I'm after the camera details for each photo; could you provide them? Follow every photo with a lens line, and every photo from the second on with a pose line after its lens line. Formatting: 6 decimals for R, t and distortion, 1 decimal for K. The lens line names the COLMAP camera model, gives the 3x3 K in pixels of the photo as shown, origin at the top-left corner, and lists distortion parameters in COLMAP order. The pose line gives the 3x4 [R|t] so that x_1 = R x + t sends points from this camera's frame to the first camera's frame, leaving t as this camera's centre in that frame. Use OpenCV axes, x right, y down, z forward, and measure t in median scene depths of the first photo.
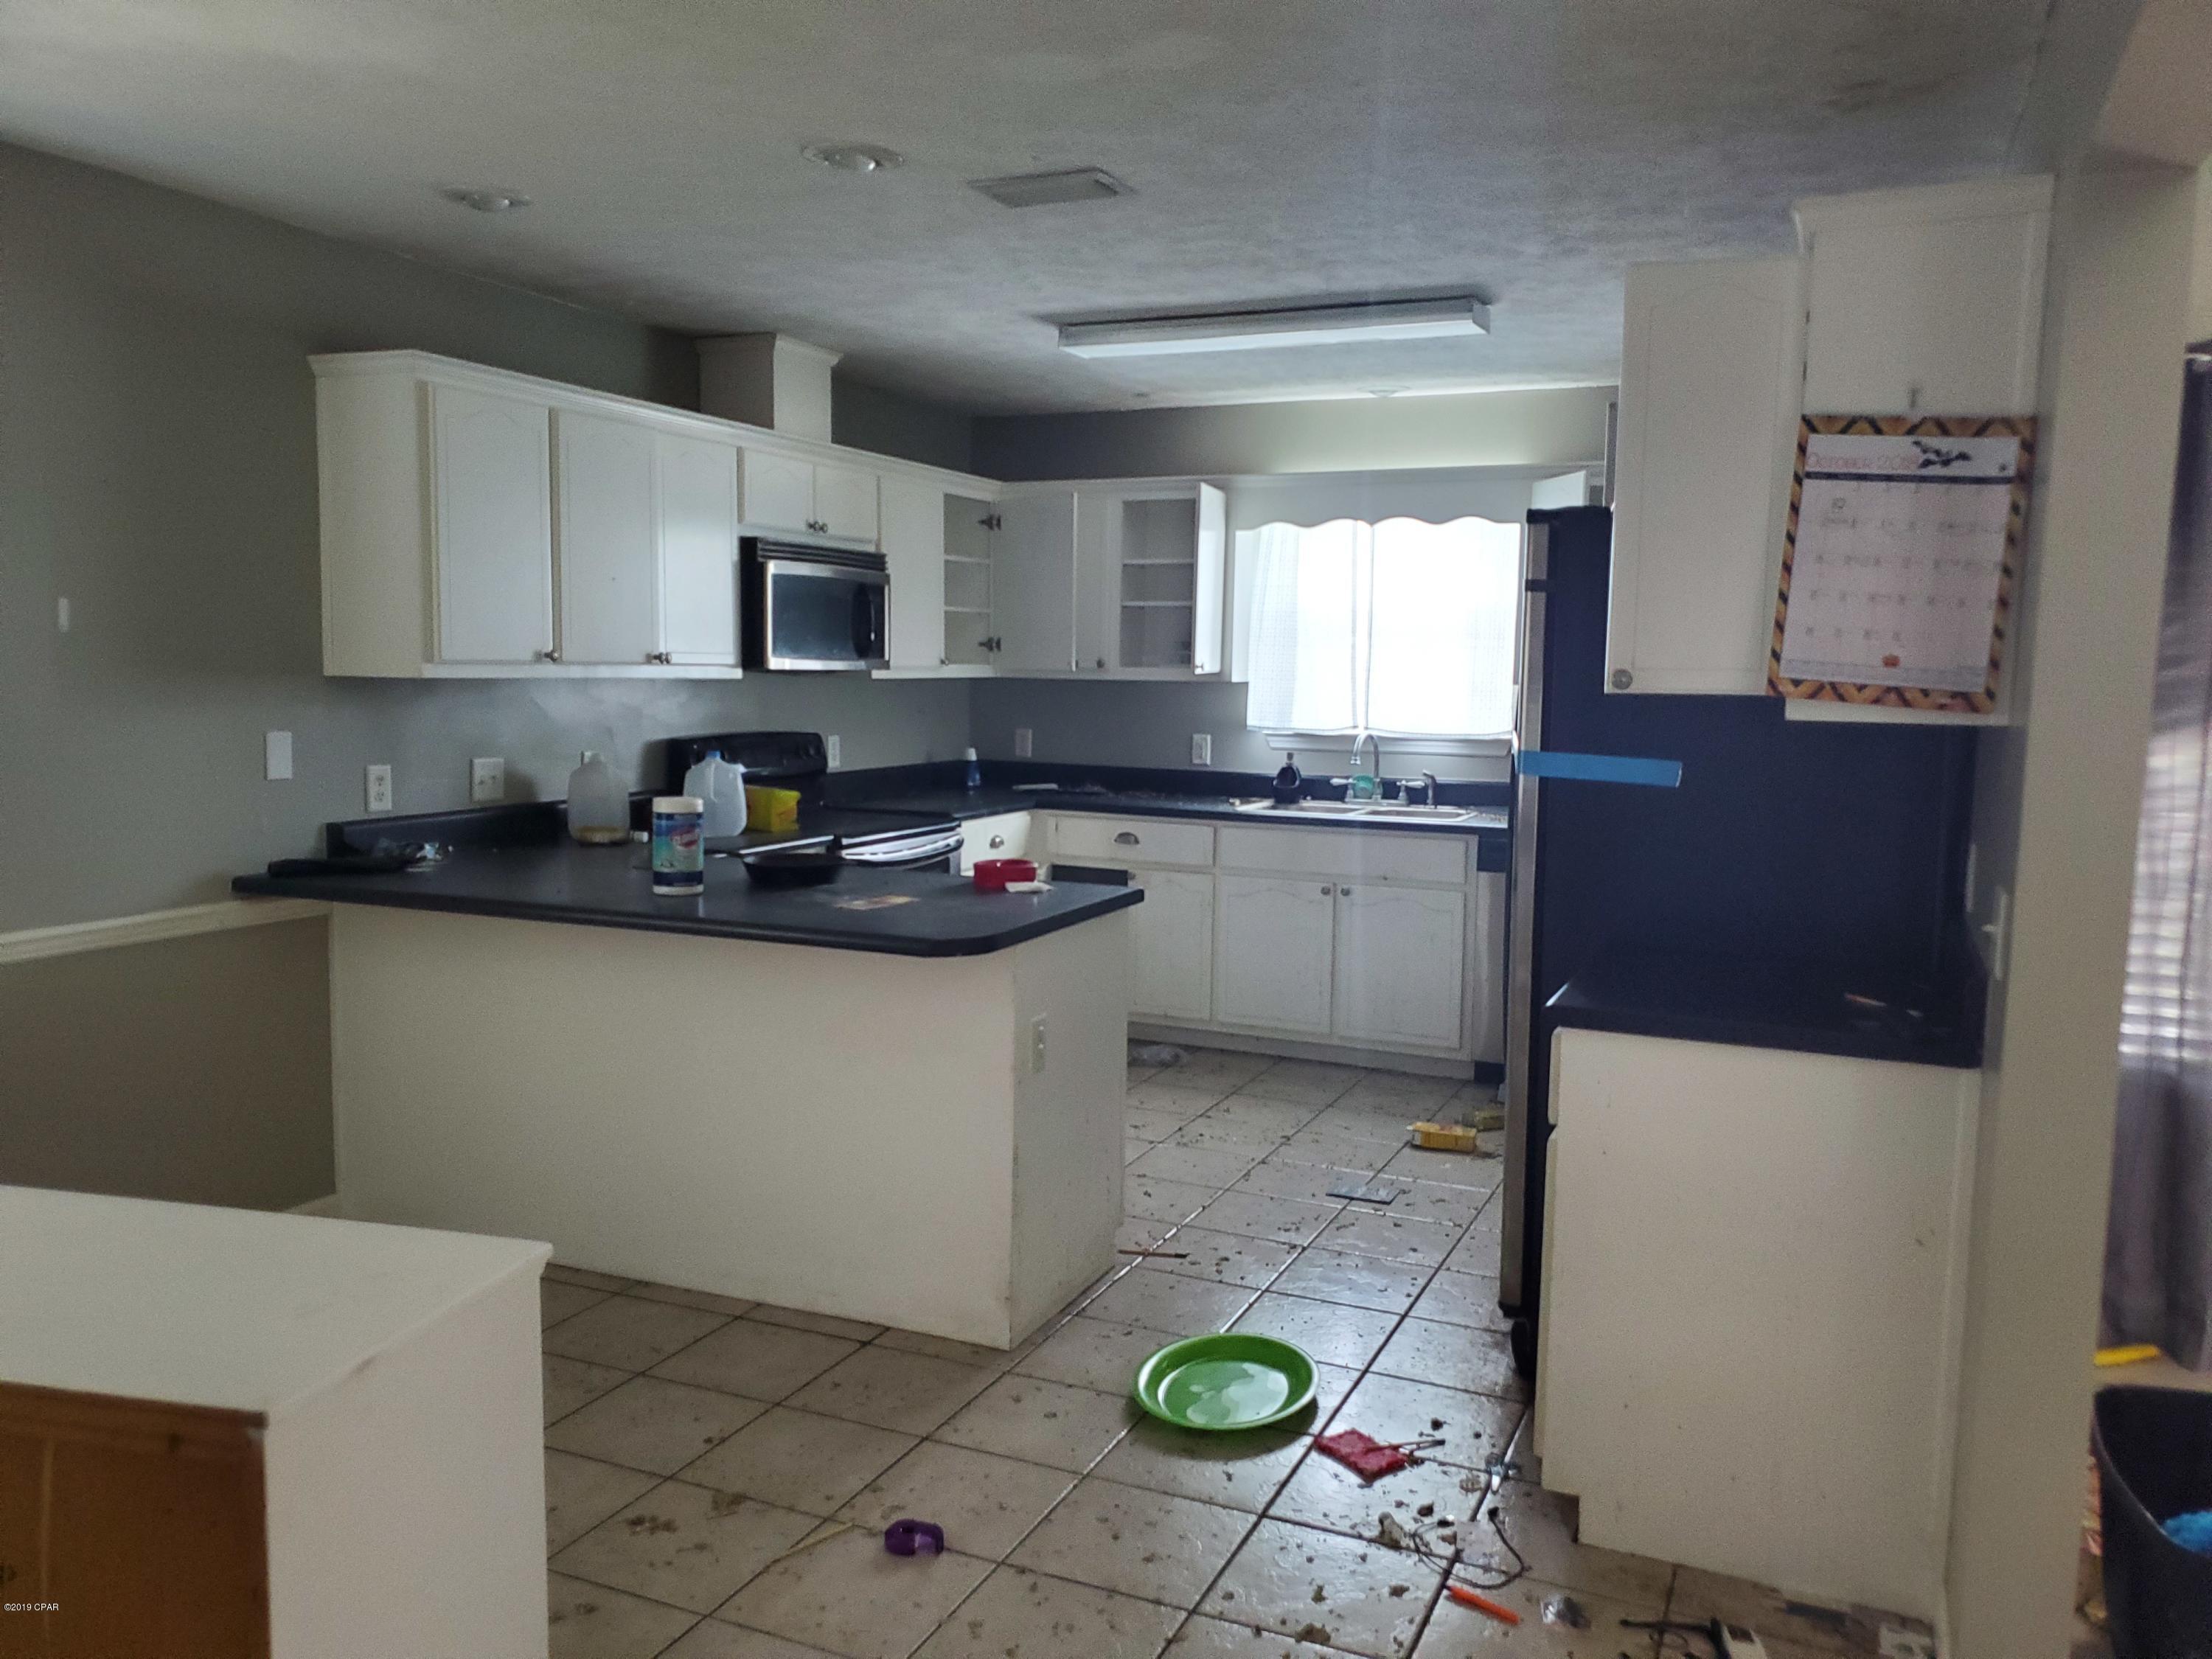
lens RADIAL K [[1713.2, 0, 1107.5], [0, 1713.2, 832.5], [0, 0, 1]] dist [0.003479, -0.001526]
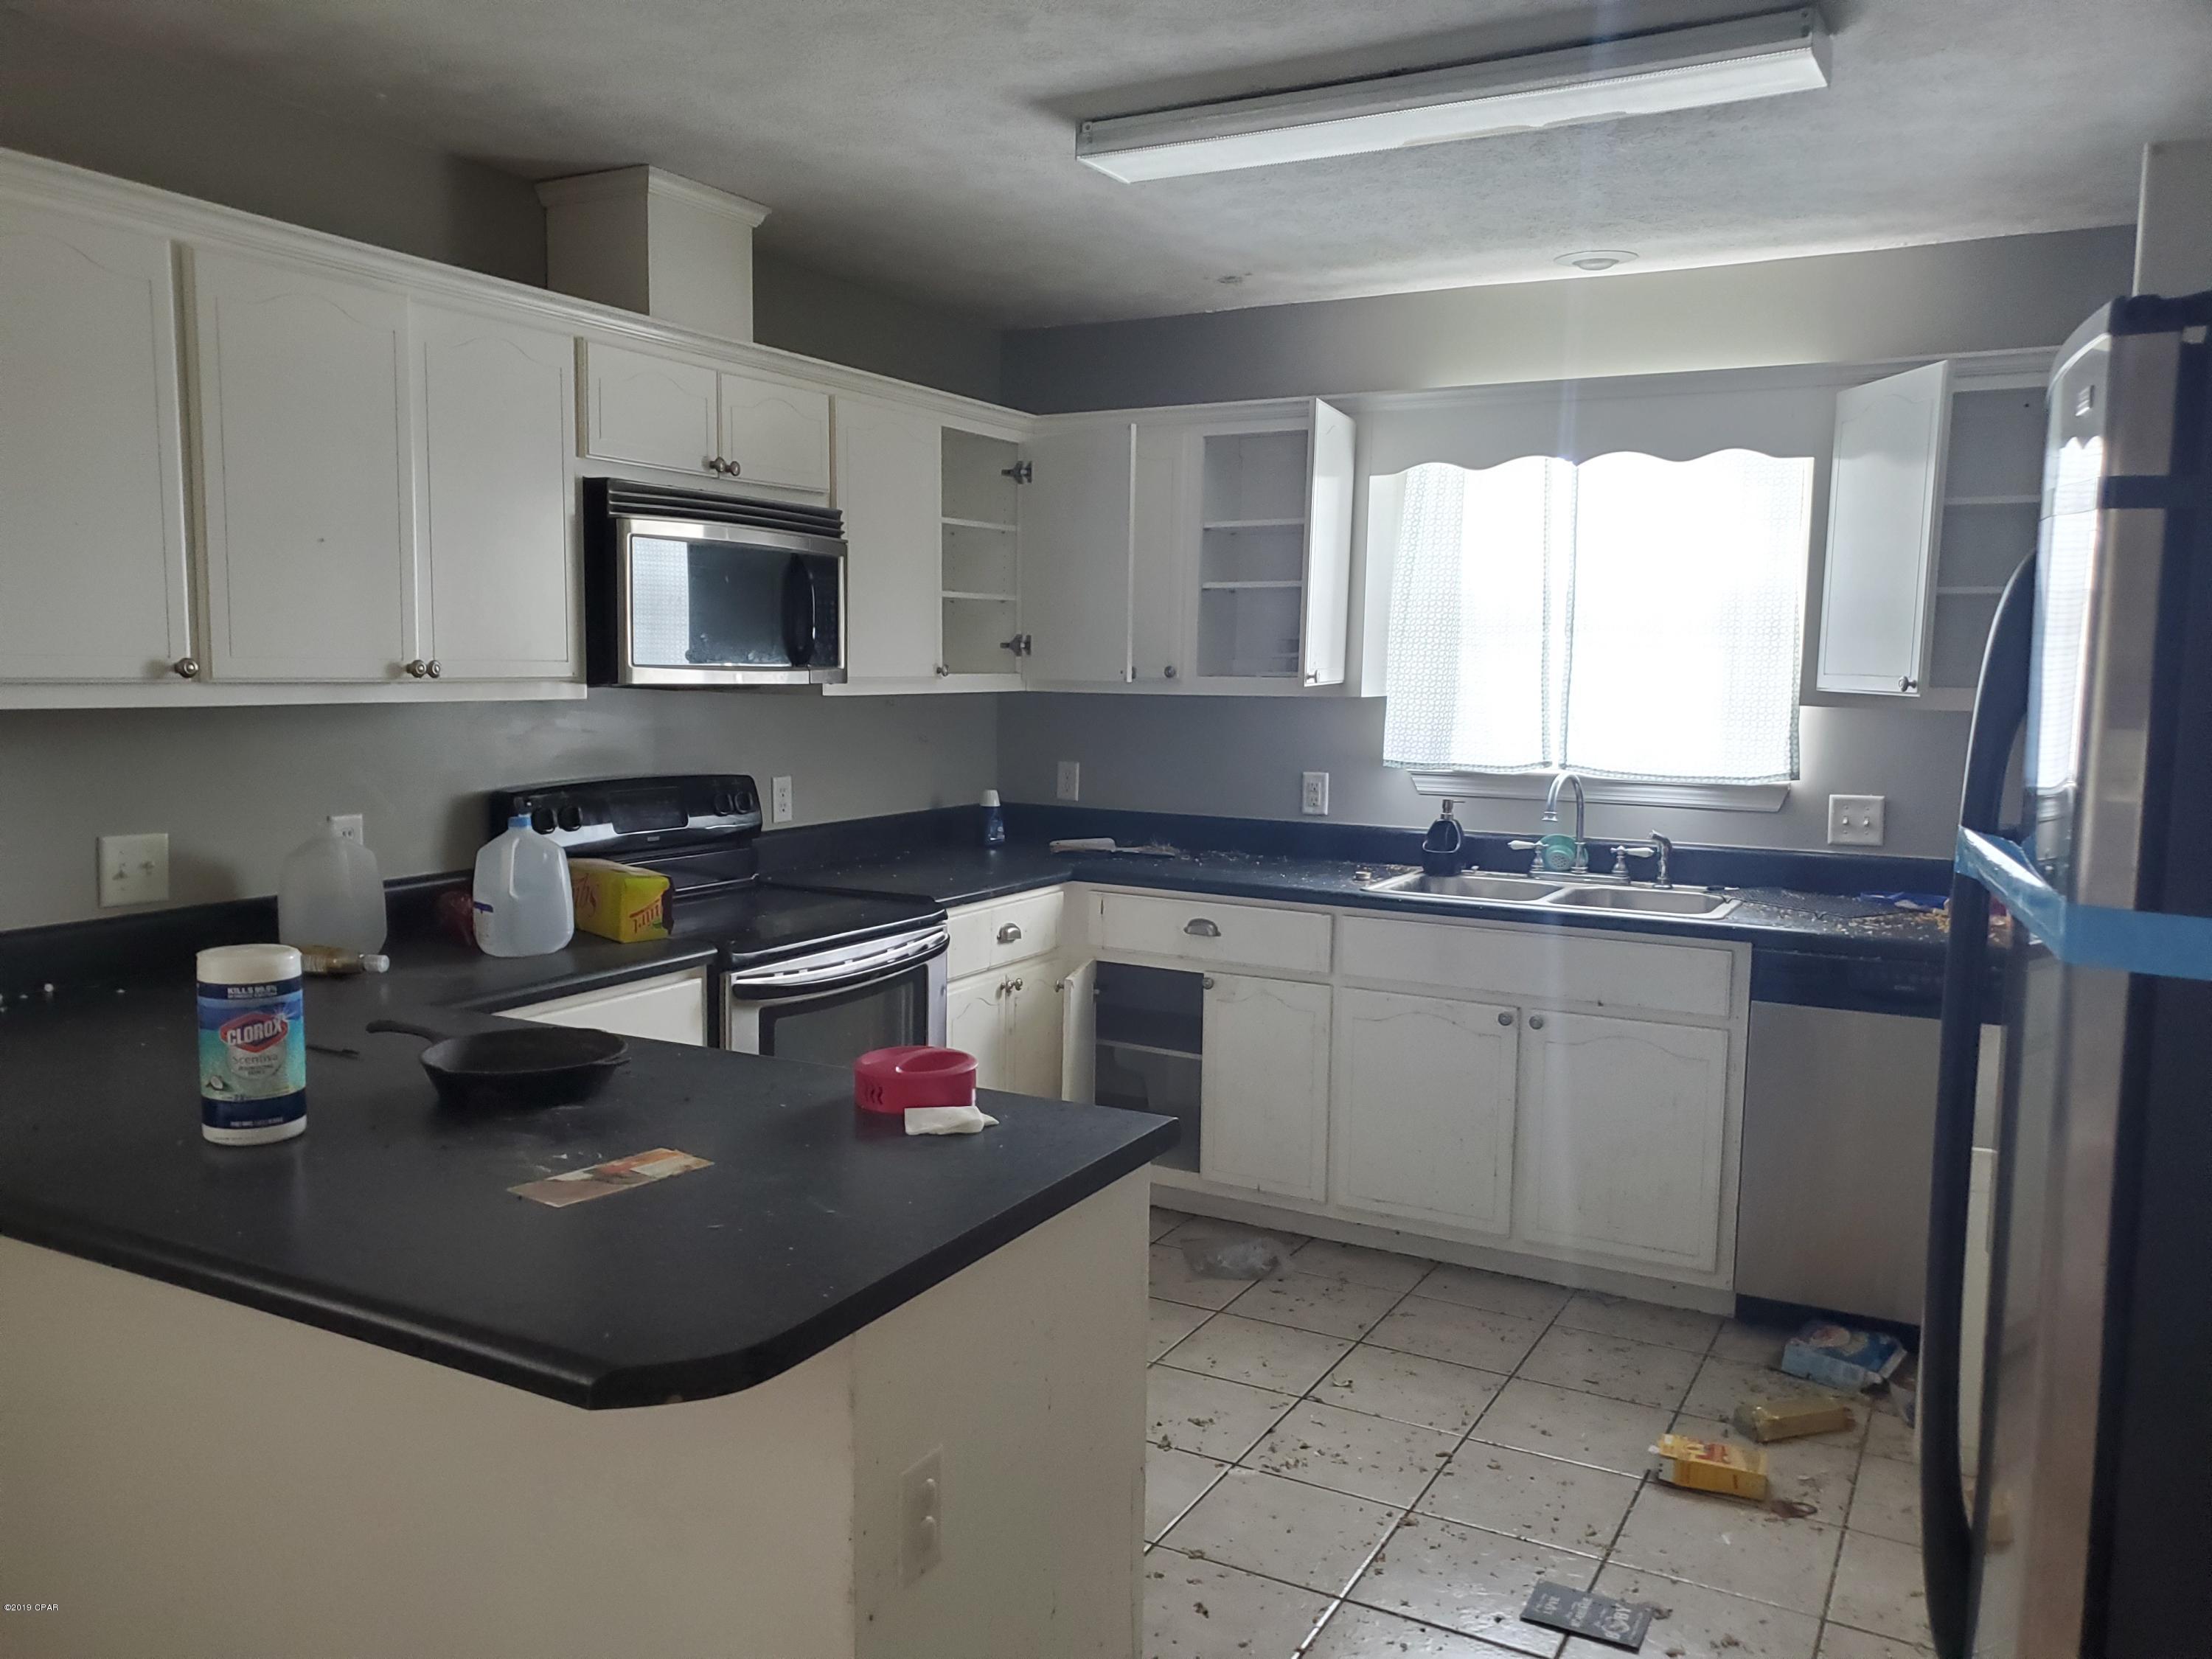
lens RADIAL K [[1713.2, 0, 1057.1], [0, 1713.2, 835.1], [0, 0, 1]] dist [0.003479, -0.001526]
pose [[0.994384, 0.007291, -0.105583, 0.026789], [-0.007035, 0.999971, 0.002795, -0.037505], [0.105600, -0.002036, 0.994407, 0.337030]]
